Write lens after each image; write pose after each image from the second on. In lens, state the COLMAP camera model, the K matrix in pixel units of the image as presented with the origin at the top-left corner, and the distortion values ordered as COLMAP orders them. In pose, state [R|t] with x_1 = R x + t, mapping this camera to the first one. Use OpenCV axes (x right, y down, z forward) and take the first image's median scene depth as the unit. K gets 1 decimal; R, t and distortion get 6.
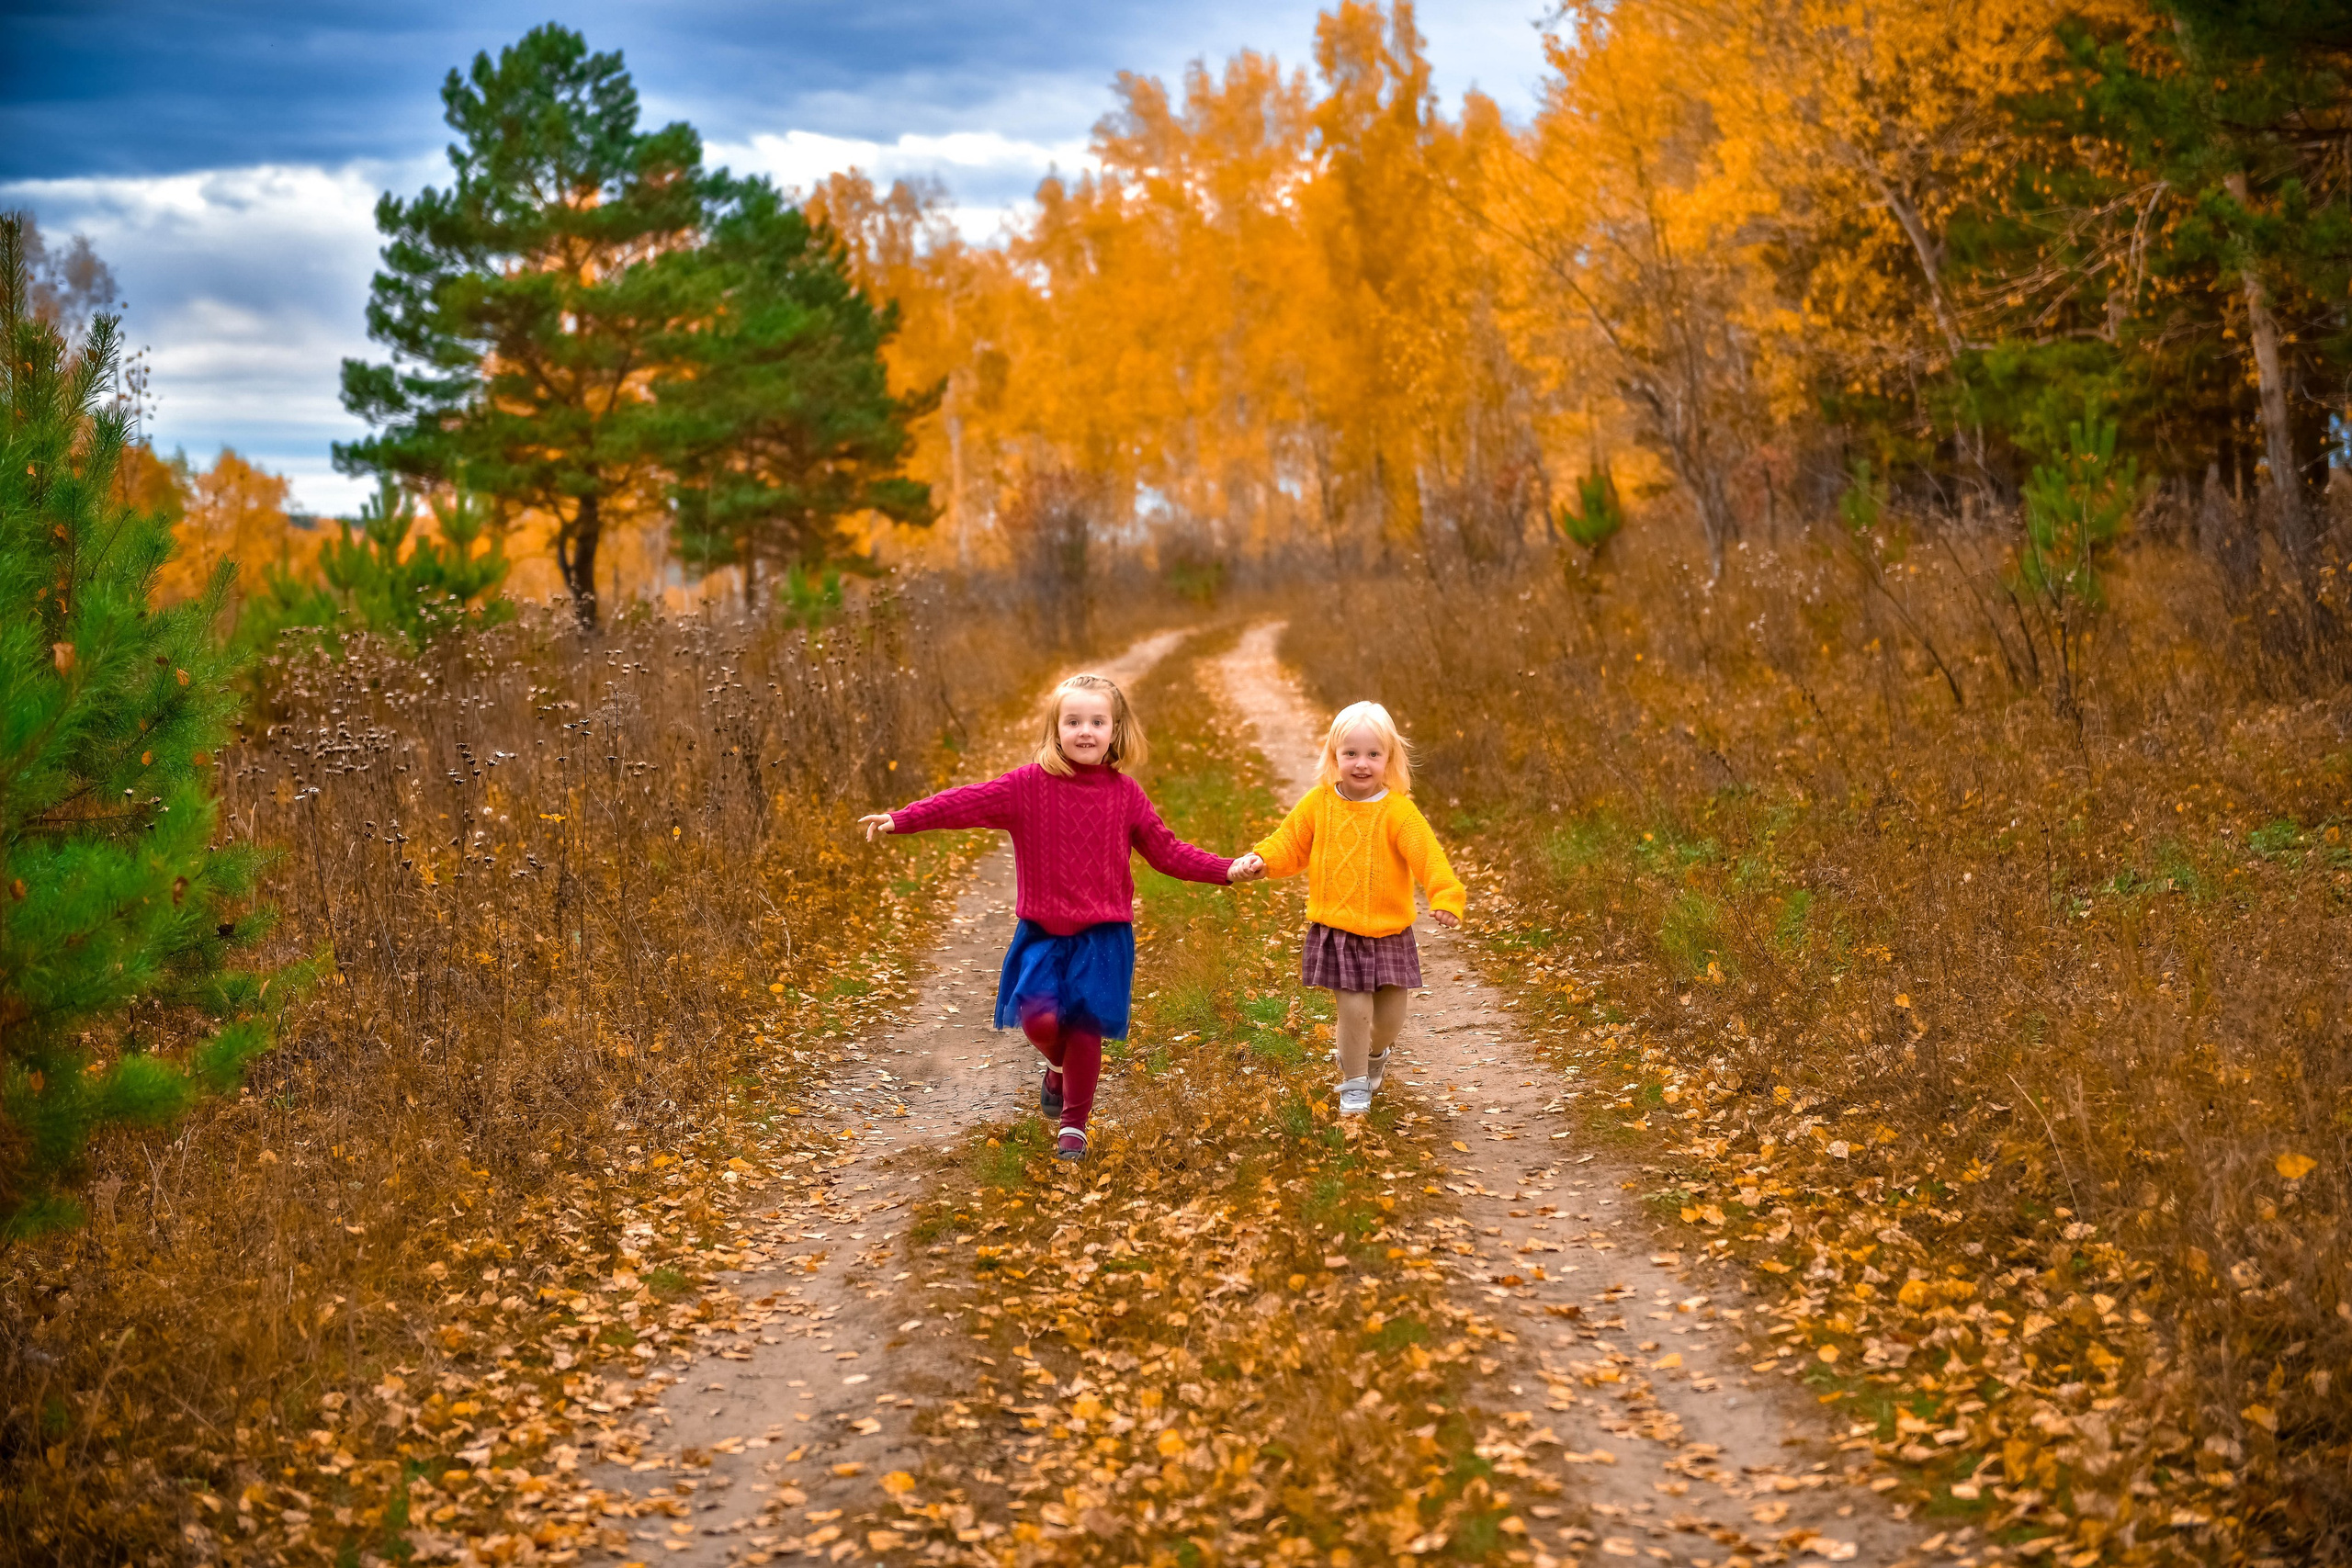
lens RADIAL K [[4326.5, 0, 1176.0], [0, 4326.5, 784.0], [0, 0, 1]] dist [0.085146, -0.005563]
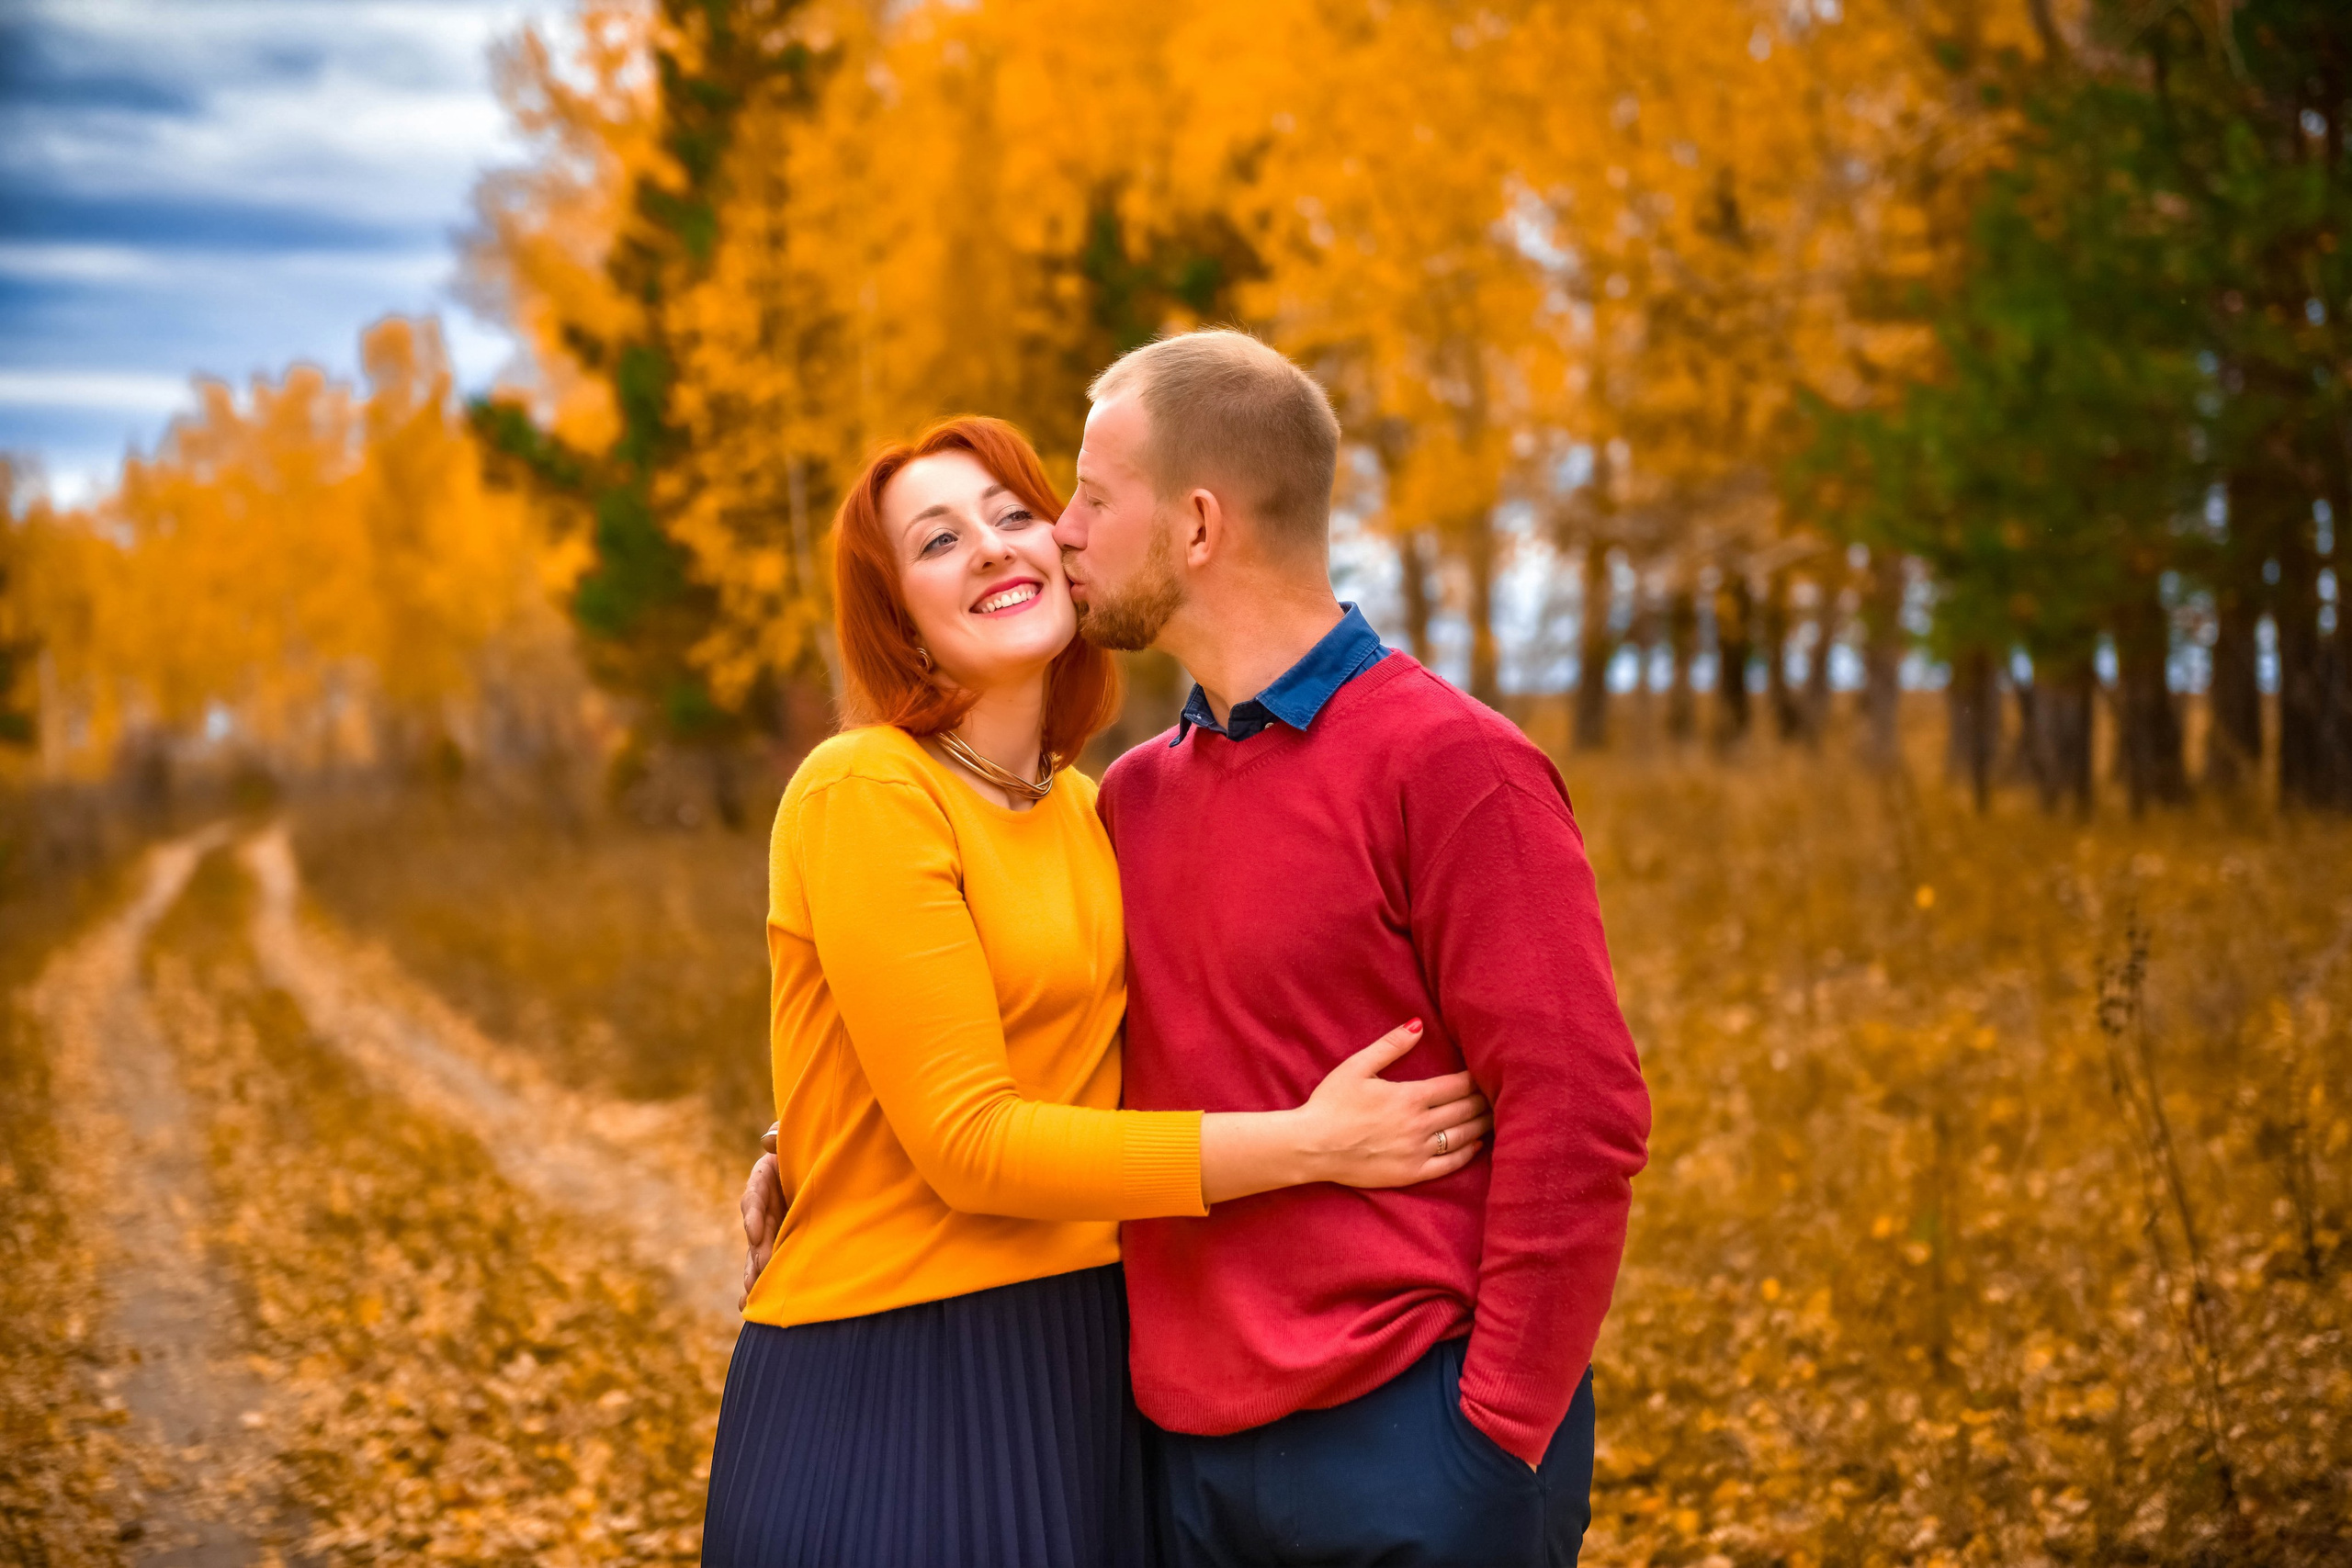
lens RADIAL K [[4326.5, 0, 1176.0], [0, 4326.5, 784.0], [0, 0, 1]] dist [0.085146, -0.005563]
pose [[0.978199, 0.001163, 0.207666, 0.004638], [0.008952, 0.998819, -0.047762, 0.016858], [-0.207476, 0.048580, 0.977033, -0.368412]]
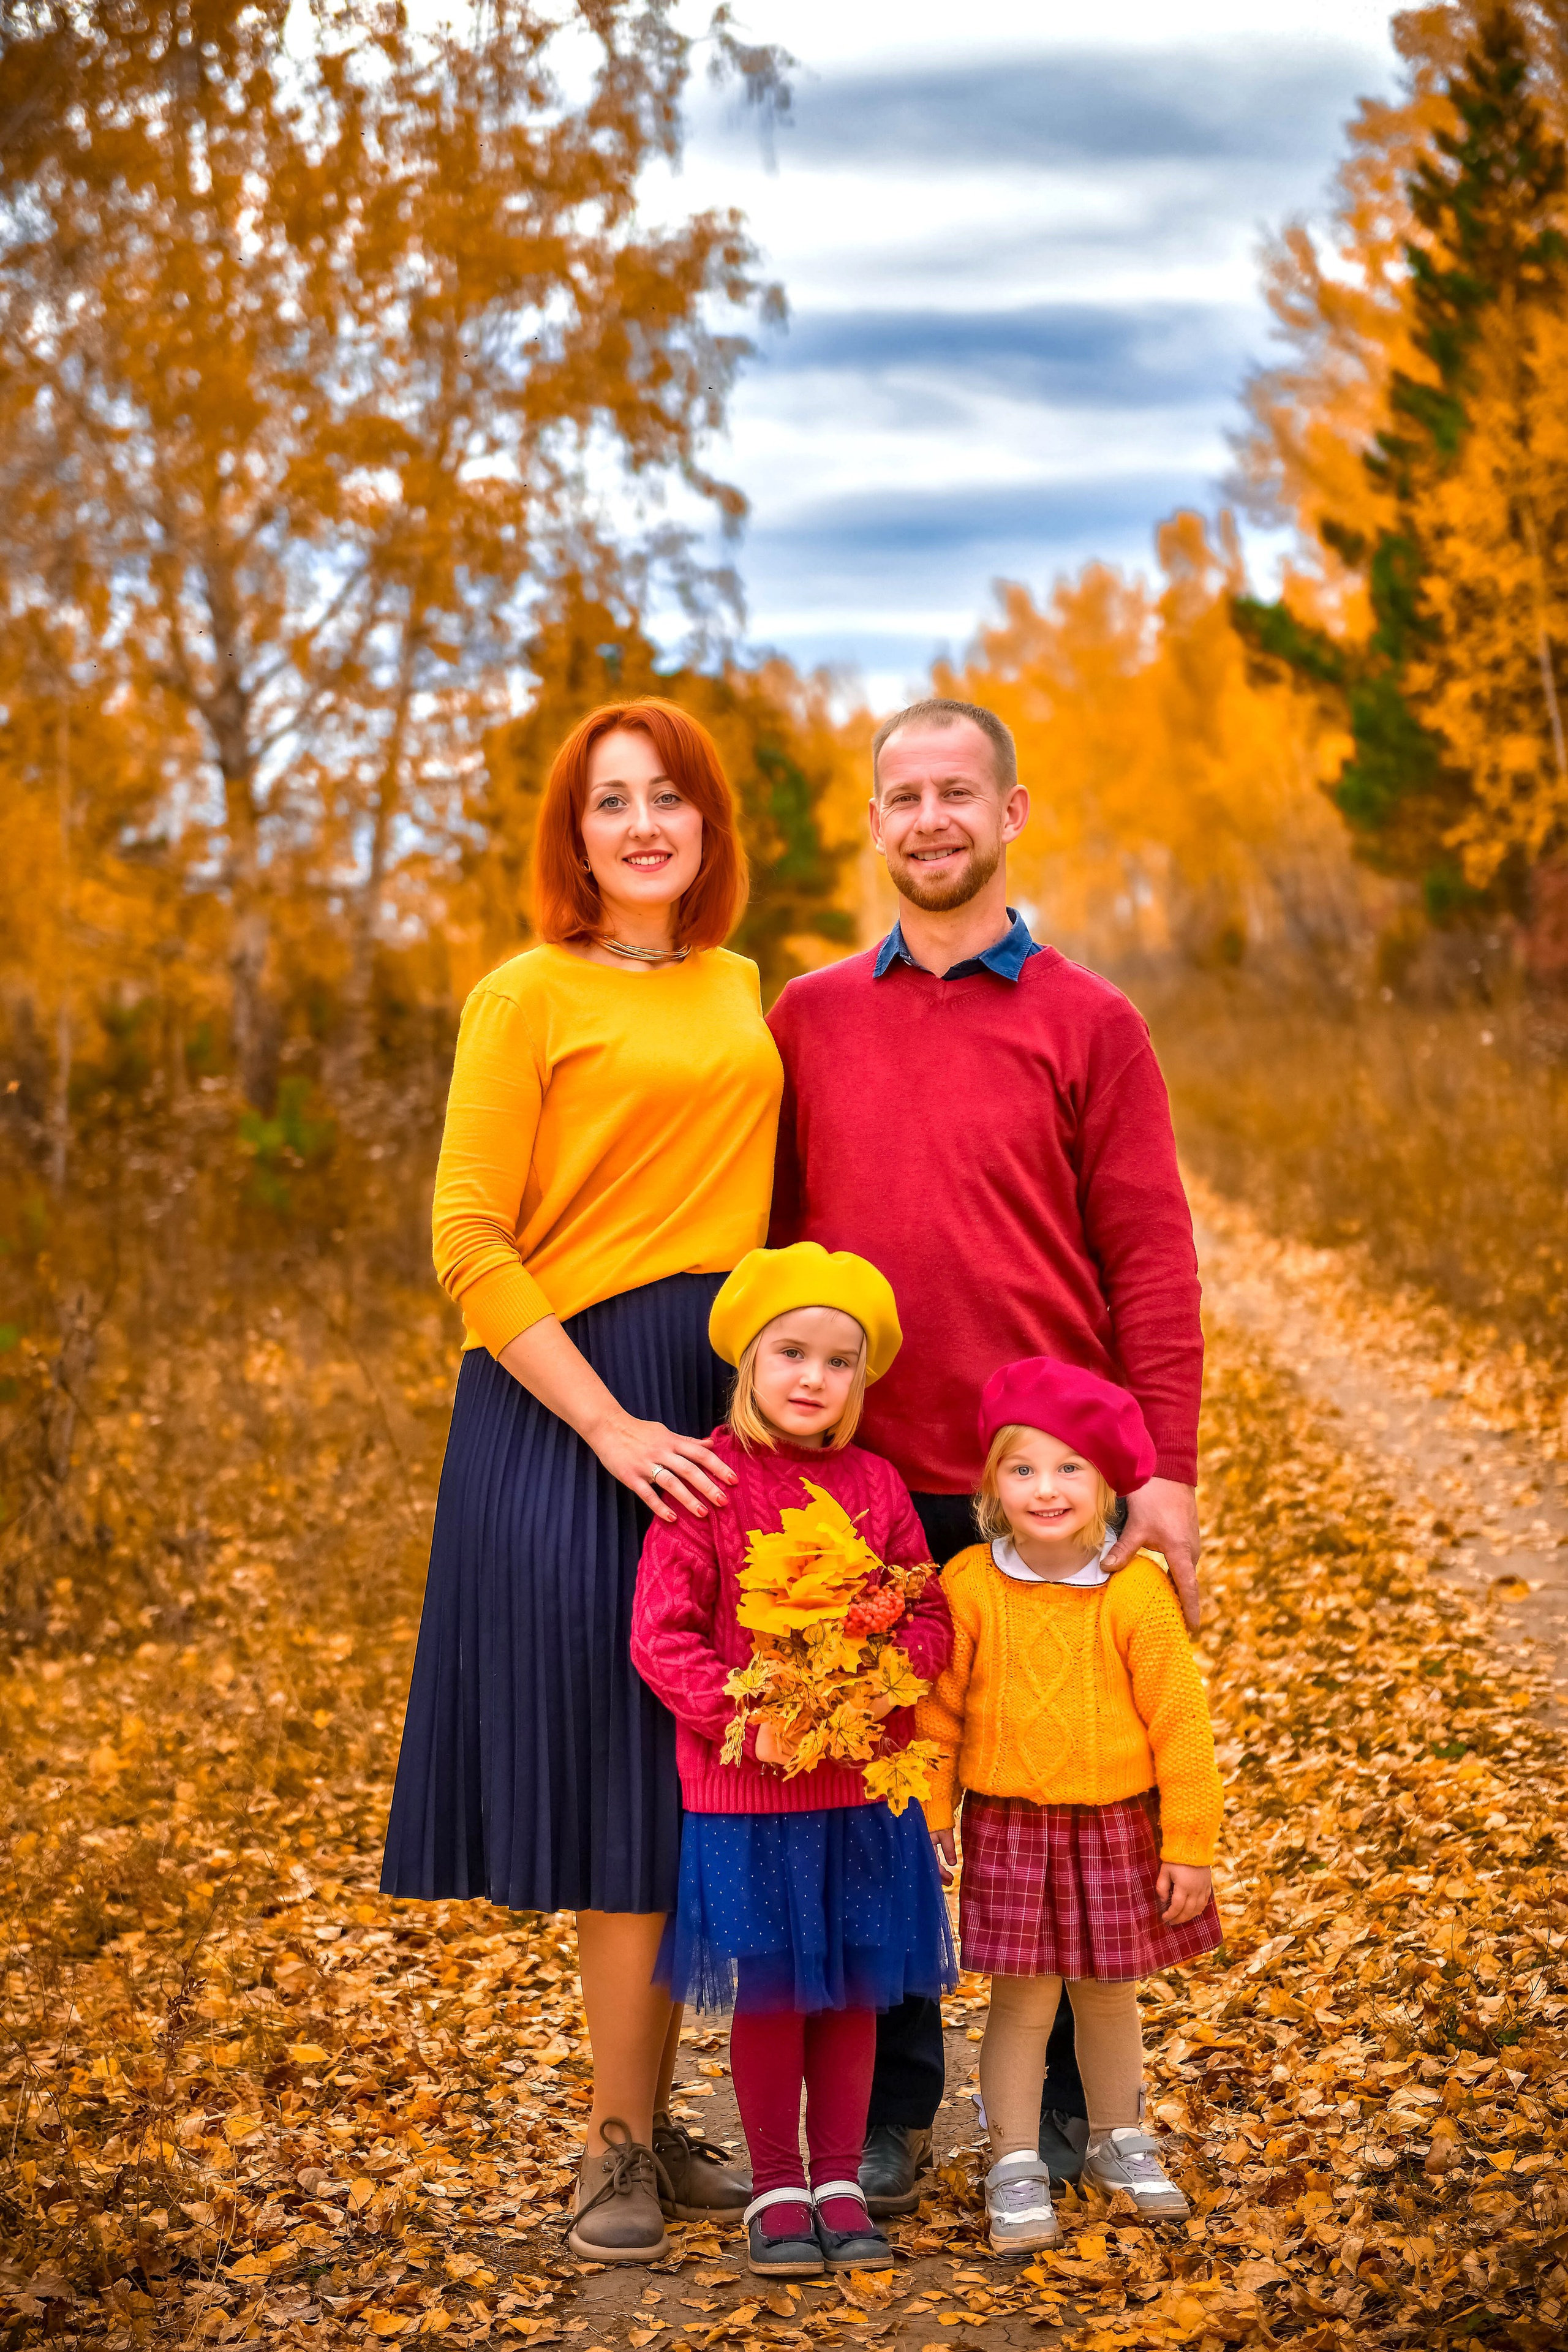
lens RADIAL K [[4312.1, 0, 784.0], [0, 4312.1, 1176.0], [0, 0, 1]] dist [0.115320, -0.287866]
pose [[0.997606, -0.018158, -0.066724, 0.008713], [0.018005, 0.999834, -0.002899, 0.018226], [0.066765, 0.001691, 0.997767, -0.392851]]
